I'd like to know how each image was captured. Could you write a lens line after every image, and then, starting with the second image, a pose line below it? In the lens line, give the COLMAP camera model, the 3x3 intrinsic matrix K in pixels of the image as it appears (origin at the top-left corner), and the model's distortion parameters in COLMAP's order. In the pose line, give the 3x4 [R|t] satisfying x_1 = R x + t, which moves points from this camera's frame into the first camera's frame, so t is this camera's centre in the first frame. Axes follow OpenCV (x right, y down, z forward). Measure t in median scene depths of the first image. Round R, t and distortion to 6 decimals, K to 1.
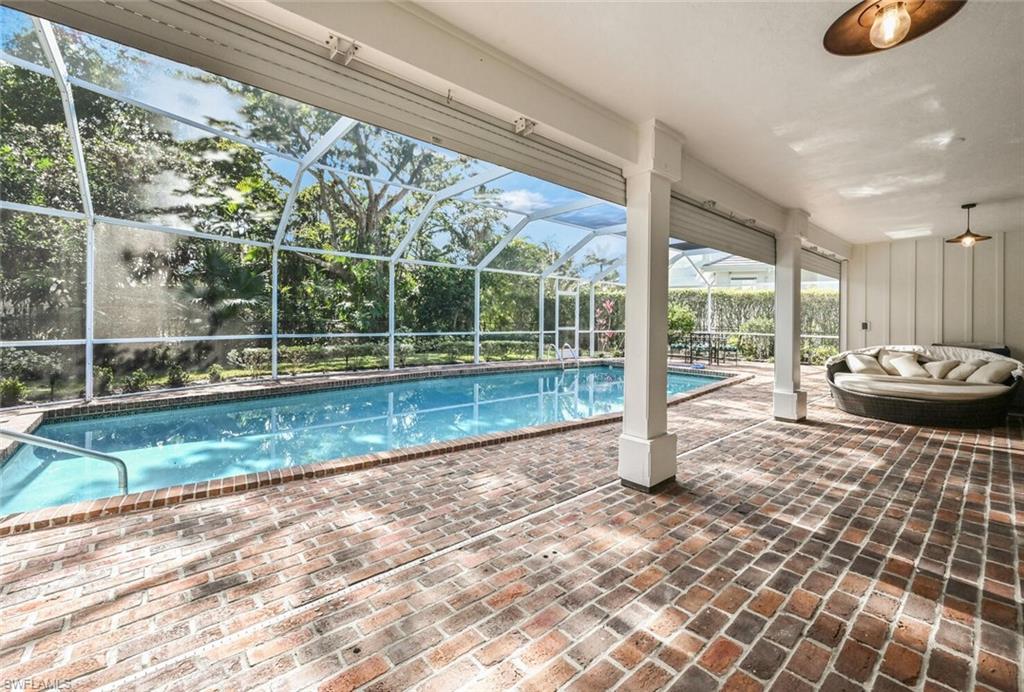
lens RADIAL K [[422.0, 0, 482.5], [0, 422.0, 324.7], [0, 0, 1]] dist [-0.004430, -0.000119]
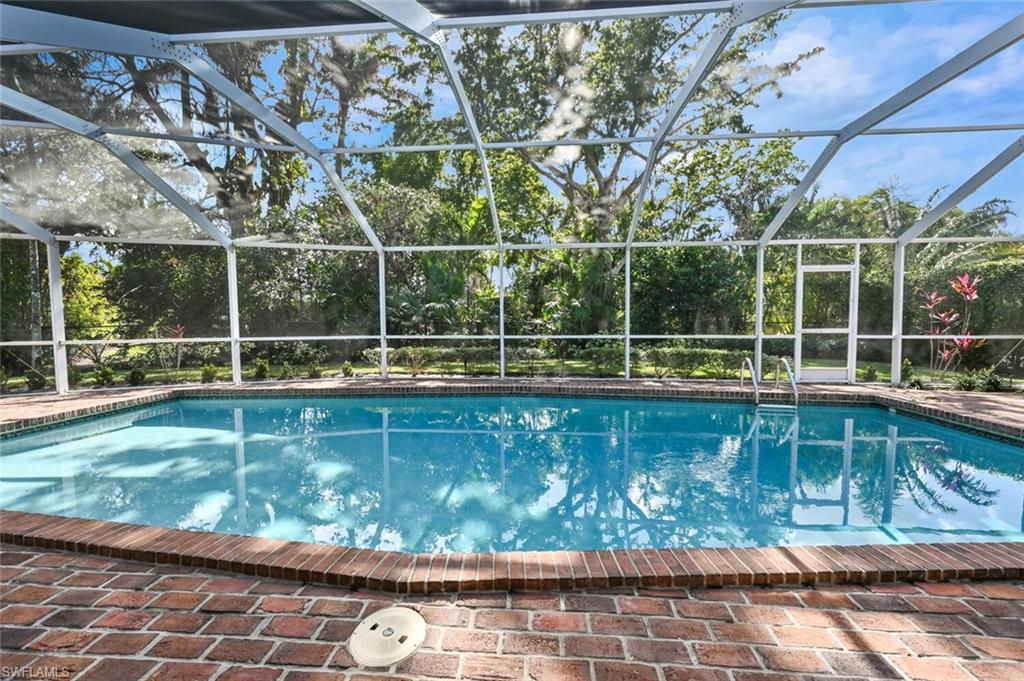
lens RADIAL K [[419.7, 0, 509.4], [0, 419.7, 326.4], [0, 0, 1]] dist [0.010219, -0.000365]
pose [[0.732958, 0.000342, -0.680273, 0.331305], [0.003942, 0.999981, 0.004750, -0.002565], [0.680262, -0.006164, 0.732943, 0.337531]]
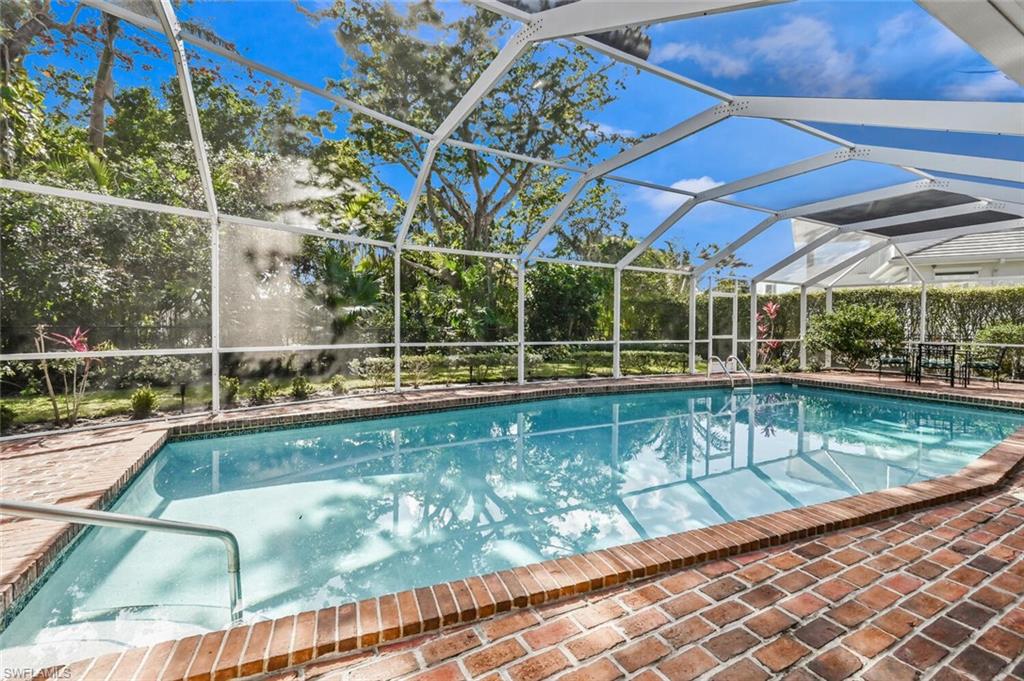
lens RADIAL K [[435.6, 0, 511.6], [0, 435.6, 340.4], [0, 0, 1]] dist [-0.001492, -0.000586]
pose [[0.984810, 0.003571, -0.173597, -0.072834], [-0.000329, 0.999825, 0.018699, -0.000149], [0.173634, -0.018357, 0.984639, 0.098056]]
